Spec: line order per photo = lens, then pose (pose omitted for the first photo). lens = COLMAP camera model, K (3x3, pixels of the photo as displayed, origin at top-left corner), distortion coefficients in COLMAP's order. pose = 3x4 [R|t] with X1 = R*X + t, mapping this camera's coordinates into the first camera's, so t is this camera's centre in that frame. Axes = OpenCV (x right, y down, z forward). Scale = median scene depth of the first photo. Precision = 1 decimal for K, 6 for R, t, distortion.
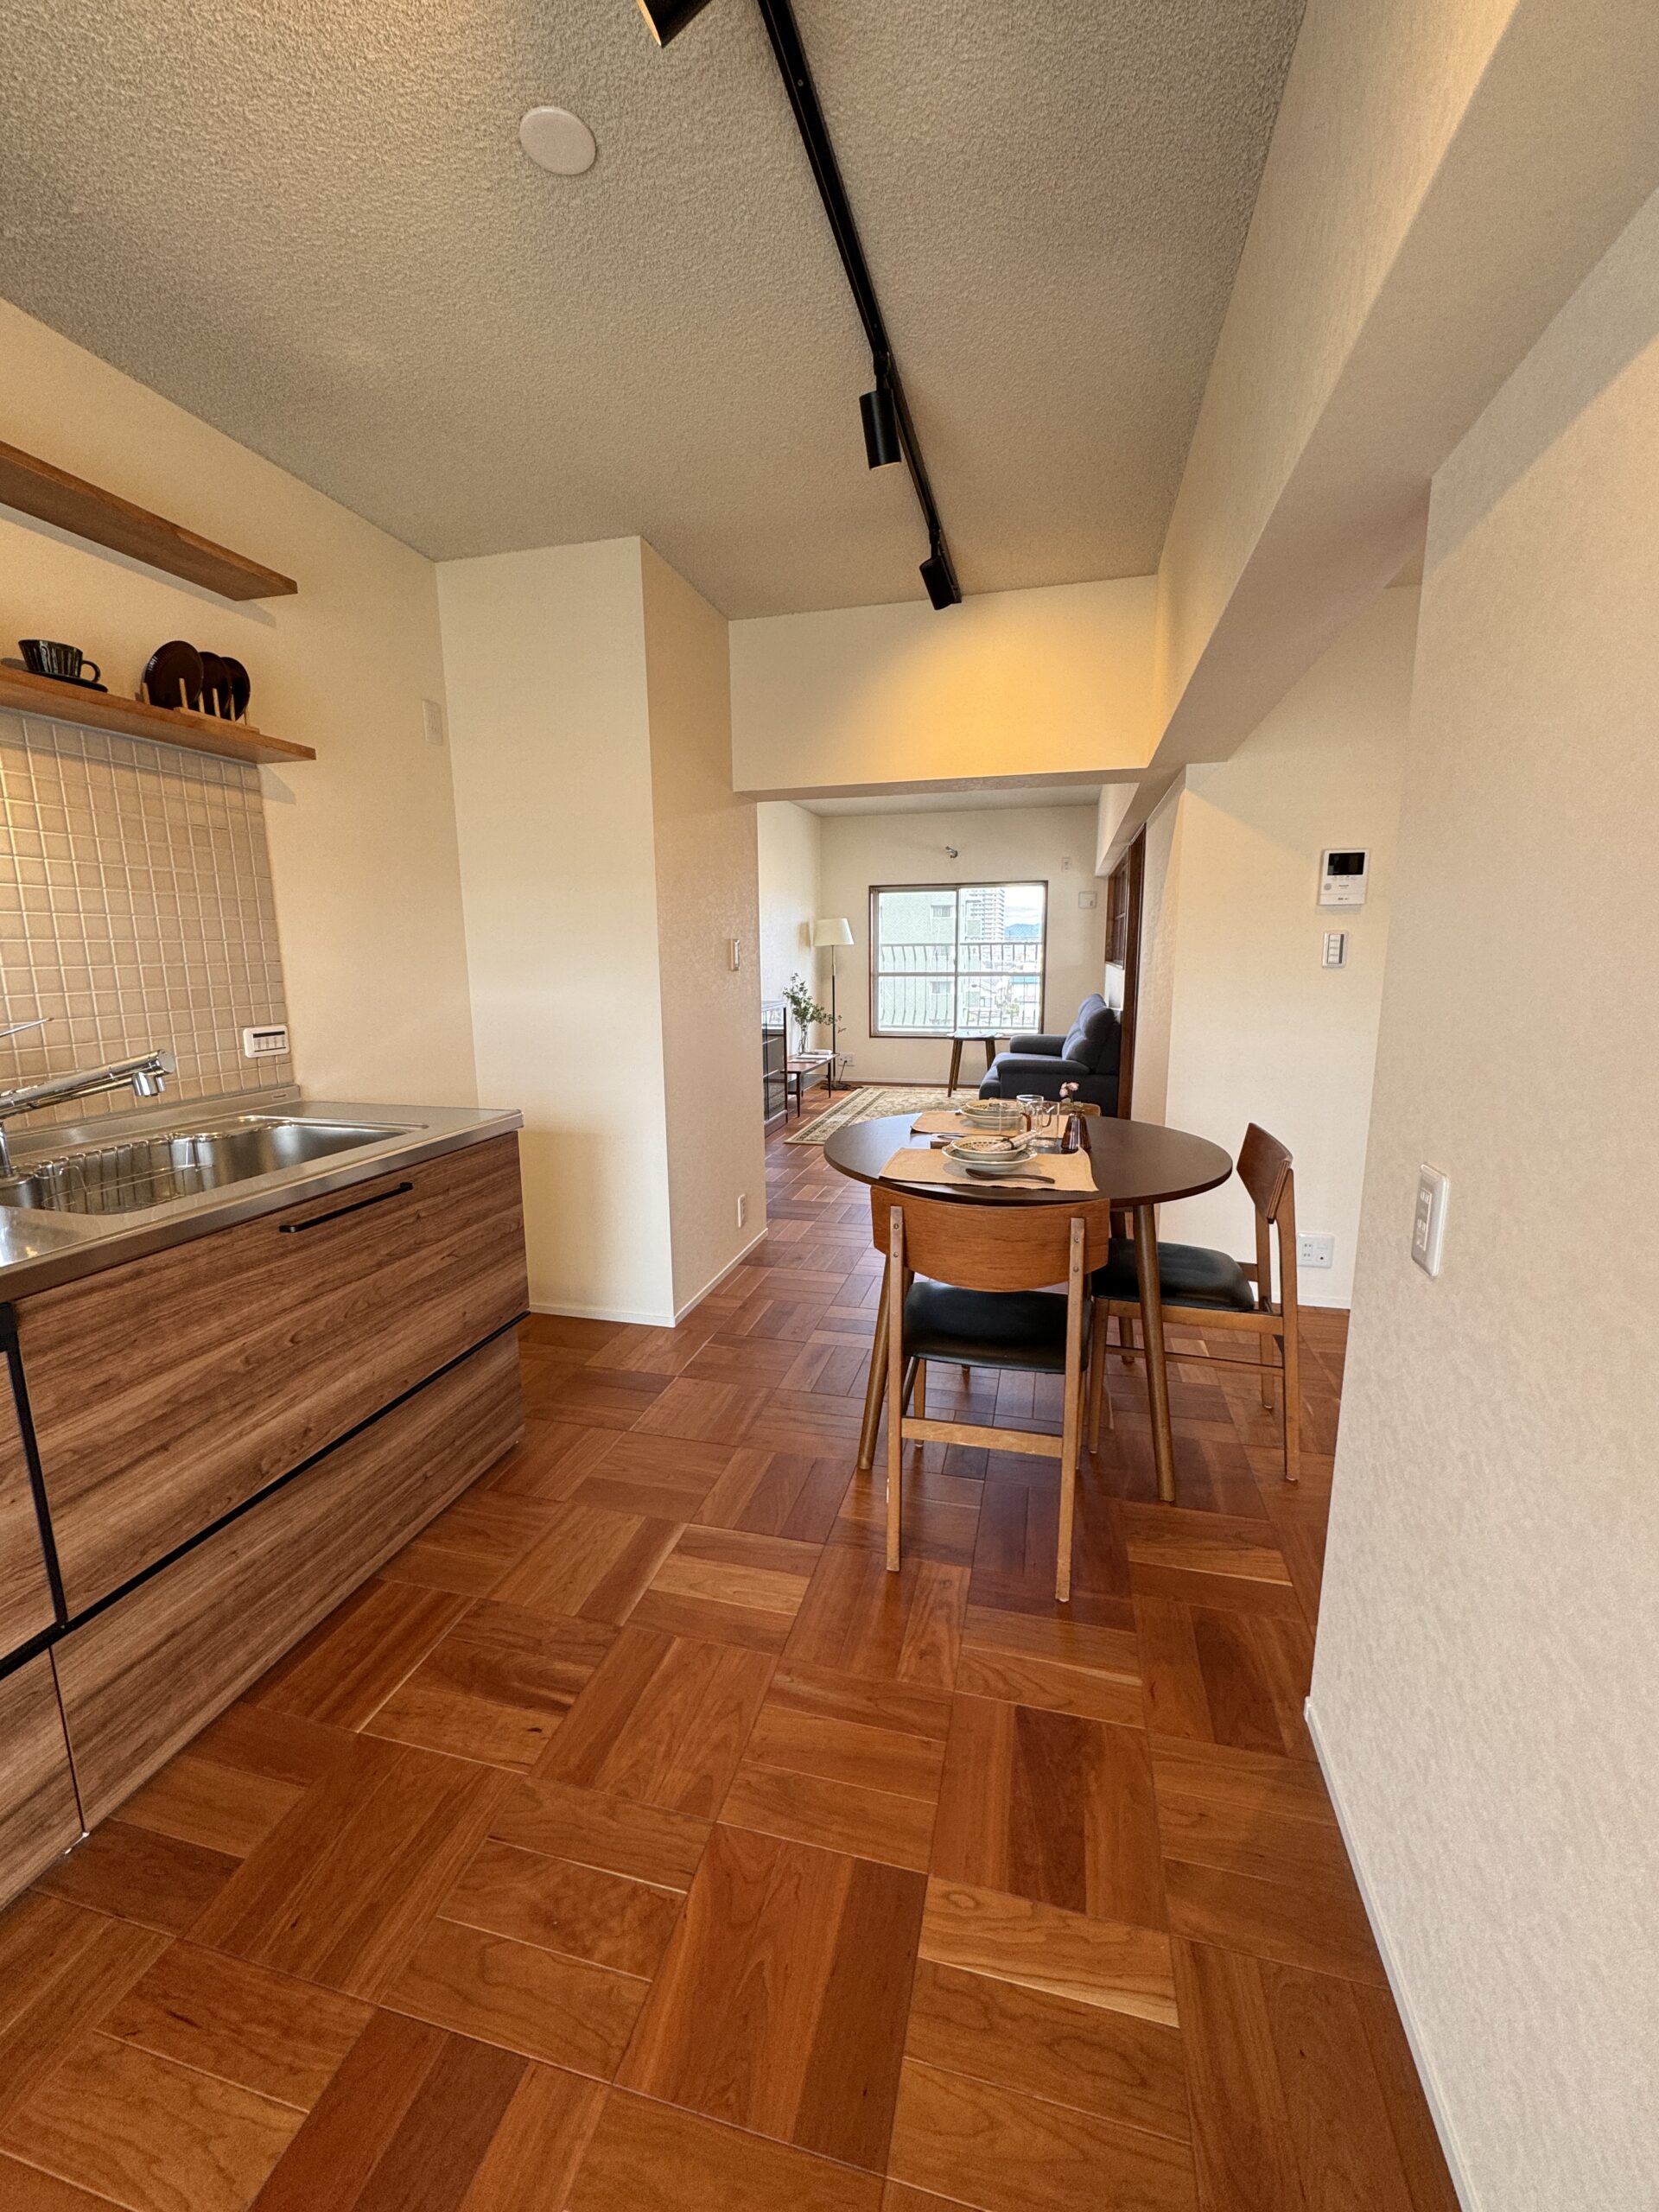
lens RADIAL K [[887.2, 0, 825.1], [0, 887.2, 1101.9], [0, 0, 1]] dist [-0.000337, 0.000002]
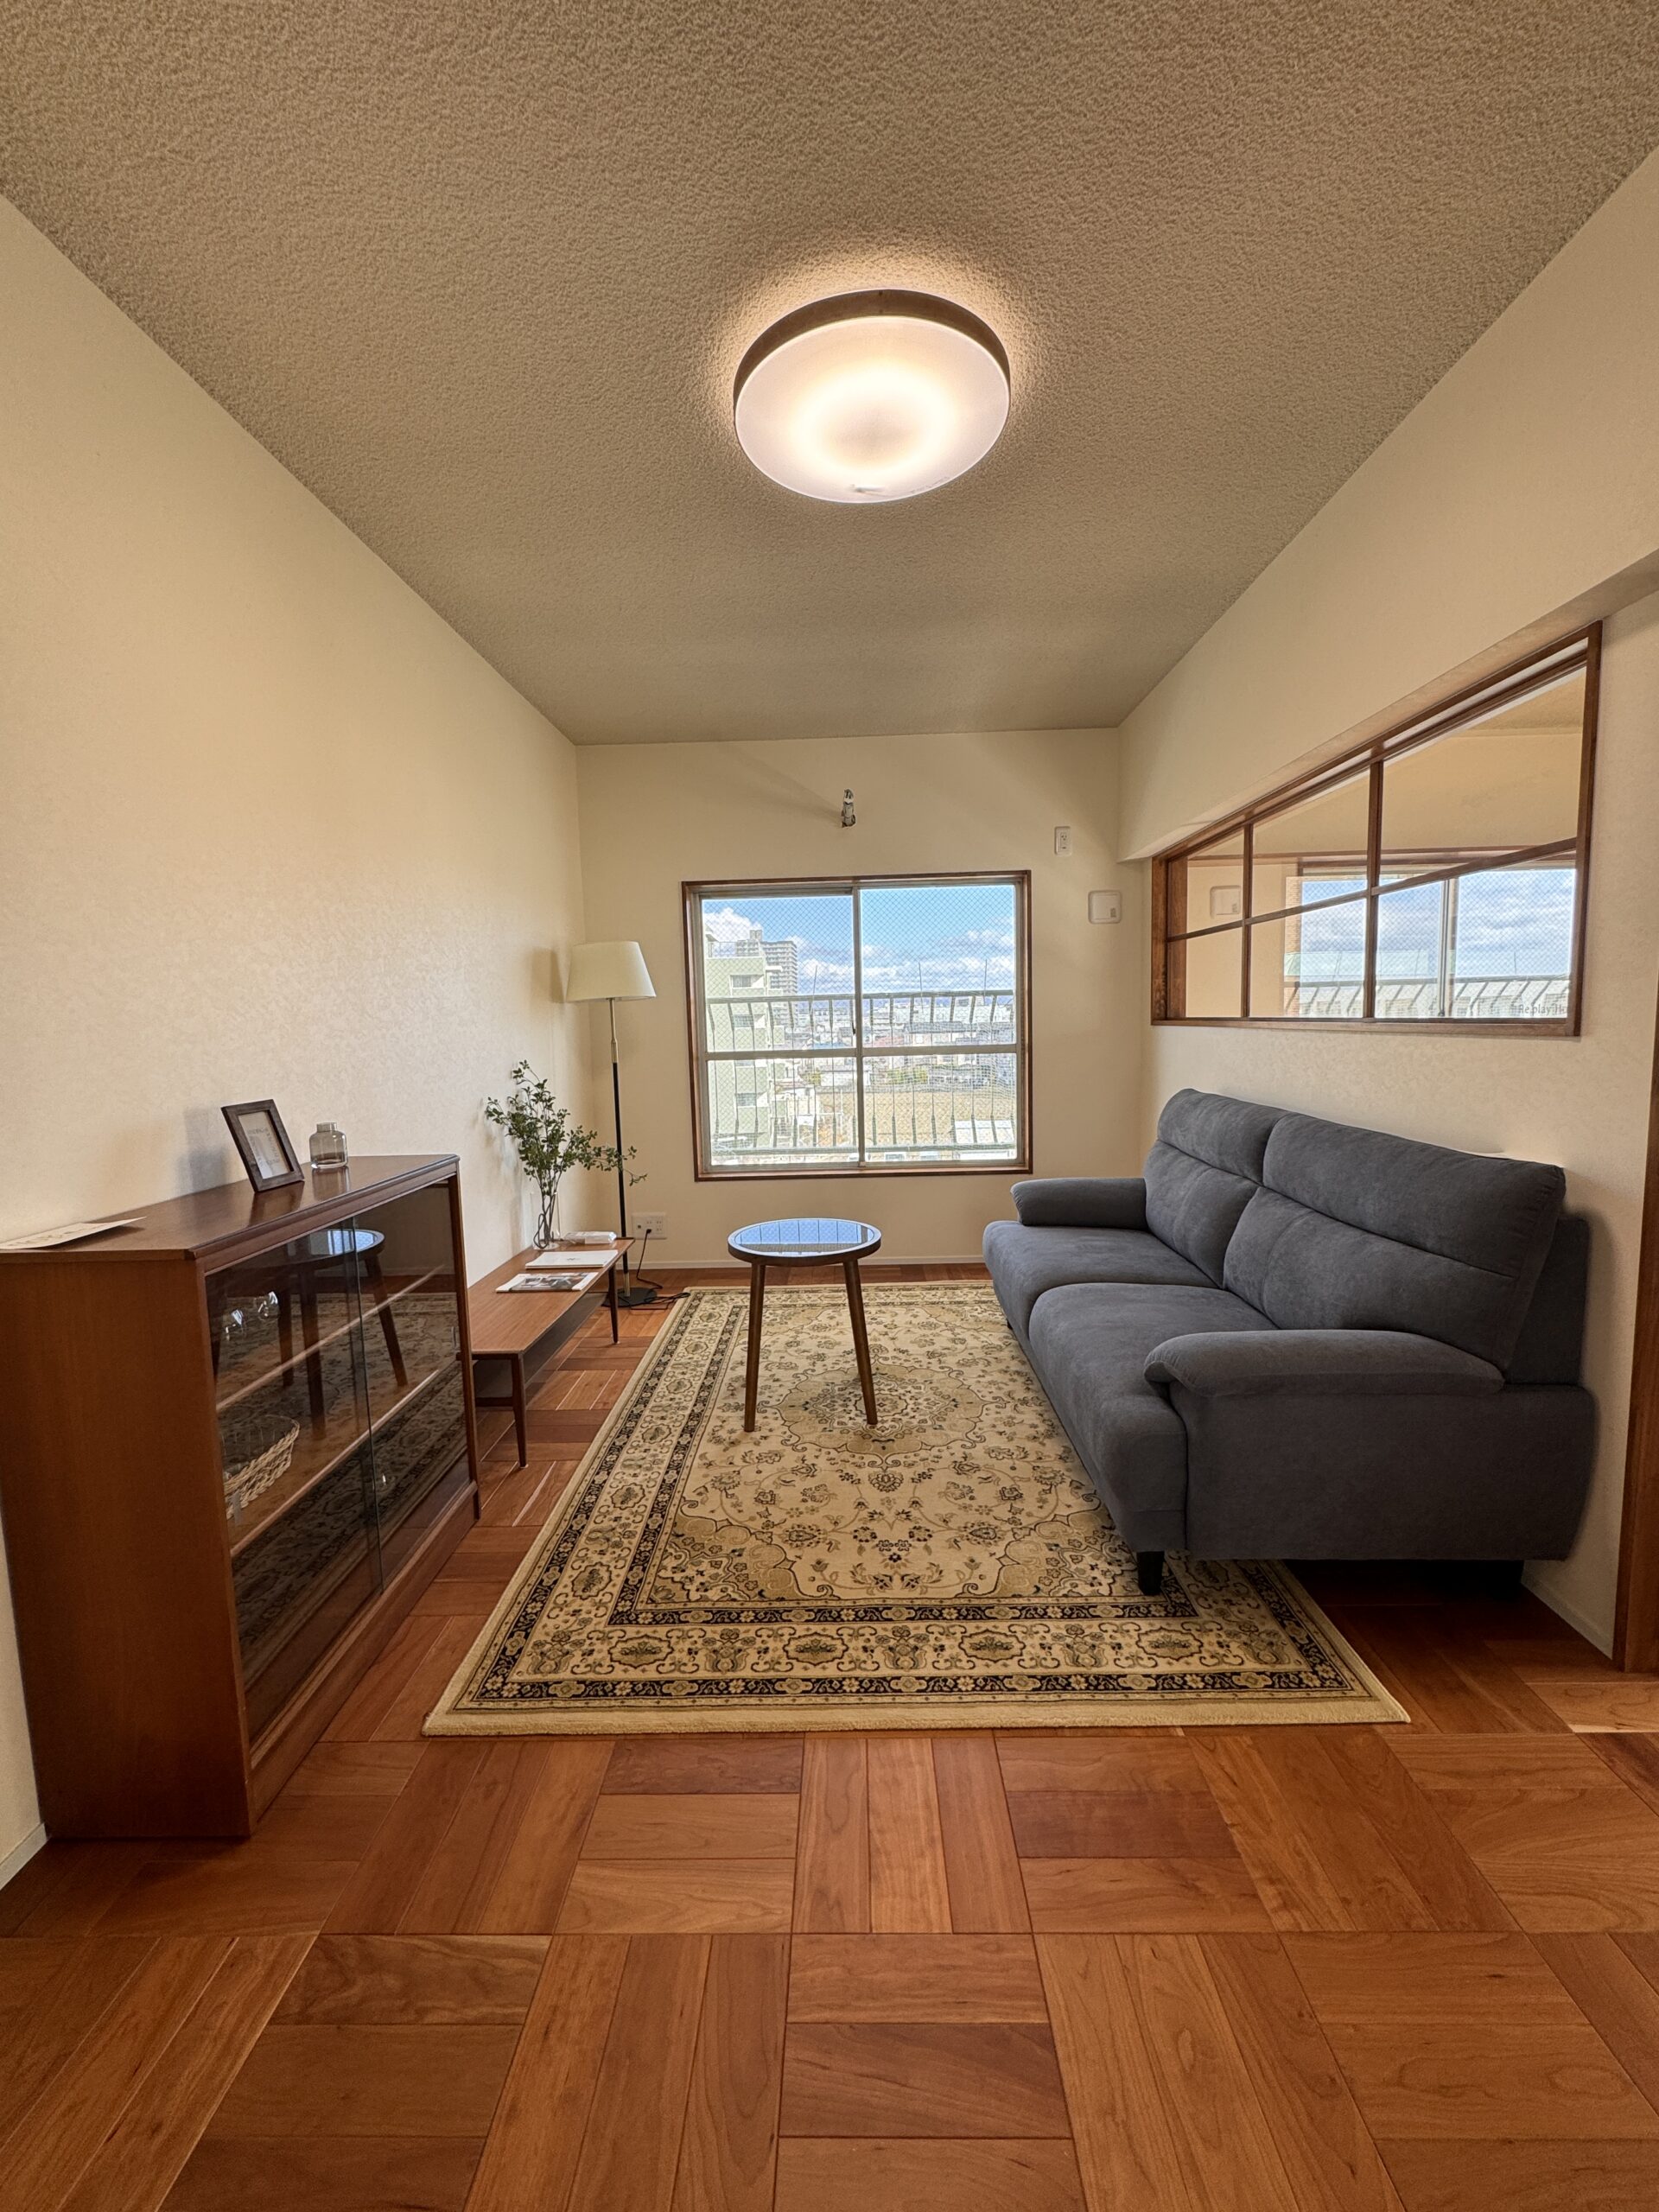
lens RADIAL K [[887.2, 0, 820.6], [0, 887.2, 1109.6], [0, 0, 1]] dist [-0.000337, 0.000002]
pose [[0.974603, -0.038425, 0.220620, 0.010490], [0.054593, 0.996214, -0.067660, -0.079655], [-0.217185, 0.077986, 0.973010, 0.520001]]
